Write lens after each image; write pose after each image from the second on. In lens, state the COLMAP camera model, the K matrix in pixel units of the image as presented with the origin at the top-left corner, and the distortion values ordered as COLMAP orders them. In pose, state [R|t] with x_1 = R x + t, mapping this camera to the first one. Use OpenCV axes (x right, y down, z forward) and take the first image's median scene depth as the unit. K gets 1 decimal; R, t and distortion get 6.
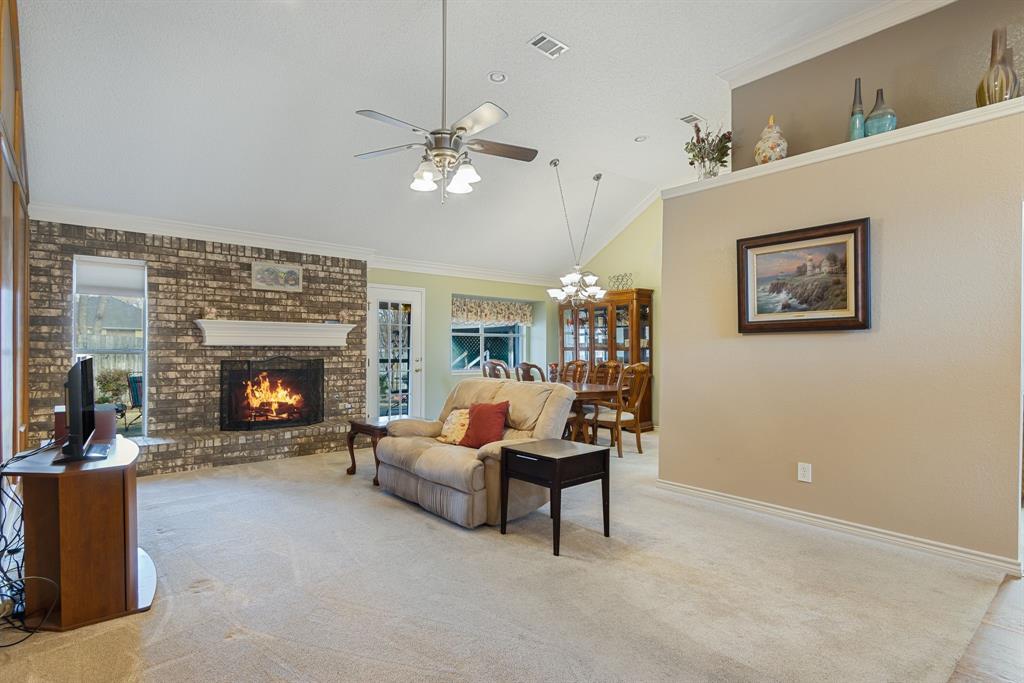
lens RADIAL K [[425.6, 0, 494.0], [0, 425.6, 347.2], [0, 0, 1]] dist [-0.003512, -0.000013]
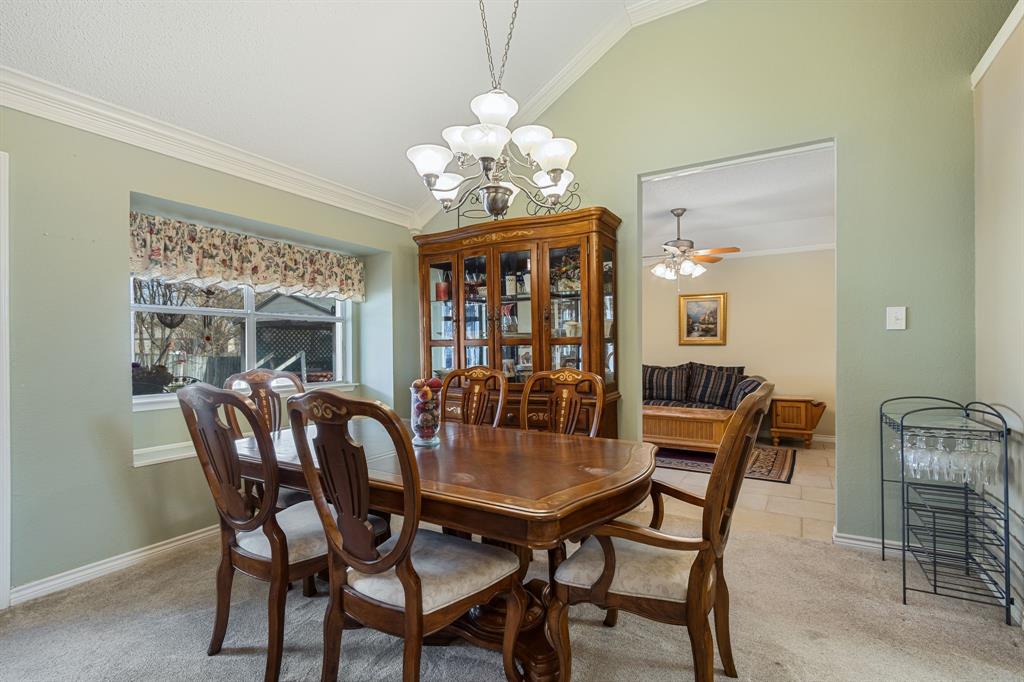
lens RADIAL K [[425.6, 0, 494.0], [0, 425.6, 346.7], [0, 0, 1]] dist [-0.003512, -0.000013]
pose [[0.929663, -0.007110, 0.368341, 0.050676], [0.009090, 0.999952, -0.003642, 0.009526], [-0.368298, 0.006734, 0.929683, 0.515216]]
